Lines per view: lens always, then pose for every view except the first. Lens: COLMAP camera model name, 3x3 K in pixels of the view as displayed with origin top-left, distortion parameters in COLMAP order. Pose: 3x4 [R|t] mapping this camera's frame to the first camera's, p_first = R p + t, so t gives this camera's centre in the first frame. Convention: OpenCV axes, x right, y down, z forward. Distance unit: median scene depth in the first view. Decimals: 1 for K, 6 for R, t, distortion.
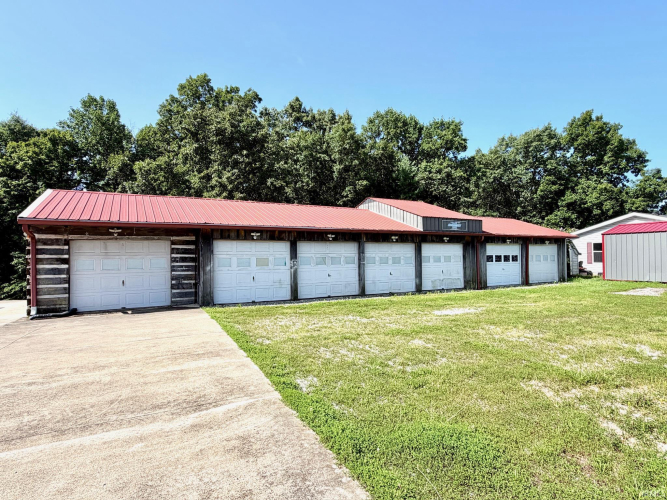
lens RADIAL K [[368.4, 0, 330.5], [0, 368.4, 251.6], [0, 0, 1]] dist [-0.000996, 0.001228]
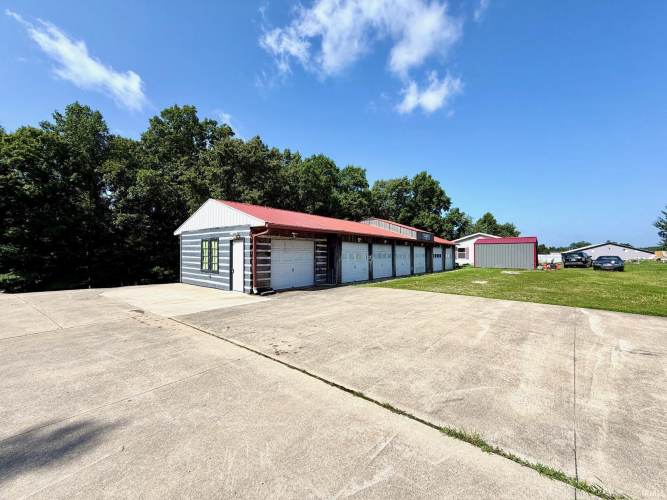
lens RADIAL K [[265.7, 0, 328.6], [0, 265.7, 250.7], [0, 0, 1]] dist [0.001302, 0.000096]
pose [[0.932472, 0.017035, 0.360840, -0.229147], [-0.016790, 0.999852, -0.003813, 0.003254], [-0.360852, -0.002503, 0.932620, -0.006233]]
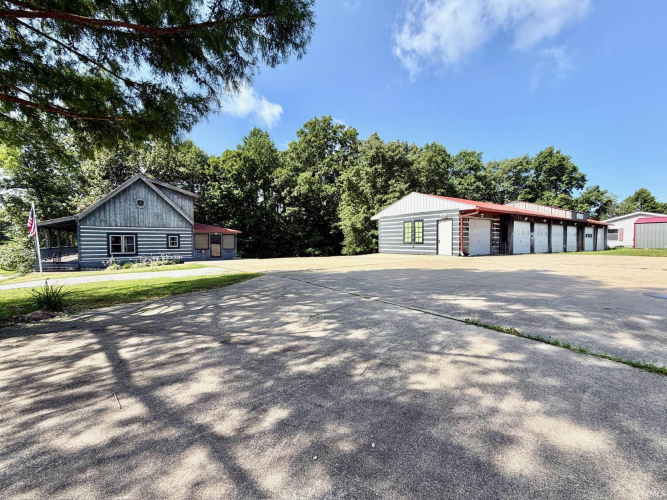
lens RADIAL K [[265.7, 0, 328.4], [0, 265.7, 247.8], [0, 0, 1]] dist [0.001302, 0.000096]
pose [[0.998215, 0.008324, 0.059137, -0.408177], [-0.010154, 0.999477, 0.030708, 0.023533], [-0.058851, -0.031253, 0.997777, -0.102533]]
